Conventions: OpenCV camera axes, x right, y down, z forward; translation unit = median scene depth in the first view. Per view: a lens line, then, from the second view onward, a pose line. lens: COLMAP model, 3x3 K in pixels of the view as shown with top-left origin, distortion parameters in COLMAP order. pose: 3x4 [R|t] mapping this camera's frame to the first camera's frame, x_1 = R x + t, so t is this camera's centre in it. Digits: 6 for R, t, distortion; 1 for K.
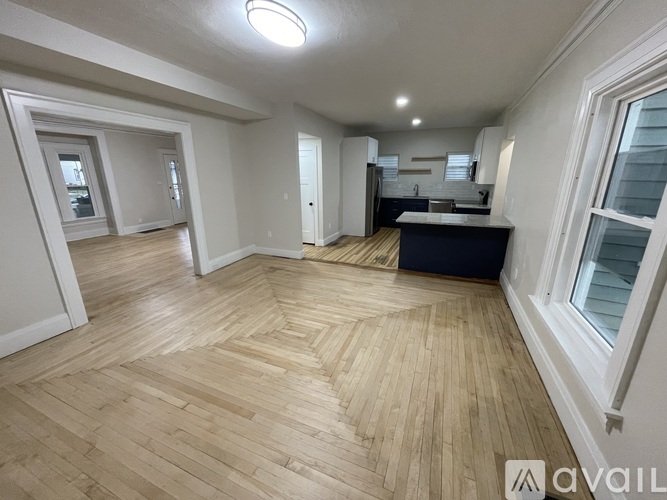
lens RADIAL K [[268.5, 0, 332.9], [0, 268.5, 249.7], [0, 0, 1]] dist [0.000380, -0.000018]
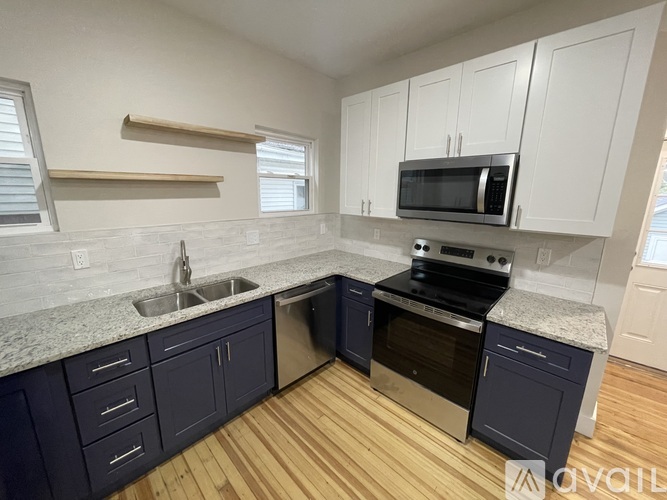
lens RADIAL K [[268.5, 0, 333.0], [0, 268.5, 250.9], [0, 0, 1]] dist [0.000380, -0.000018]
pose [[0.365041, -0.194324, 0.910485, 0.147896], [0.244476, 0.963661, 0.107655, -0.227948], [-0.898319, 0.183293, 0.399283, 0.793516]]
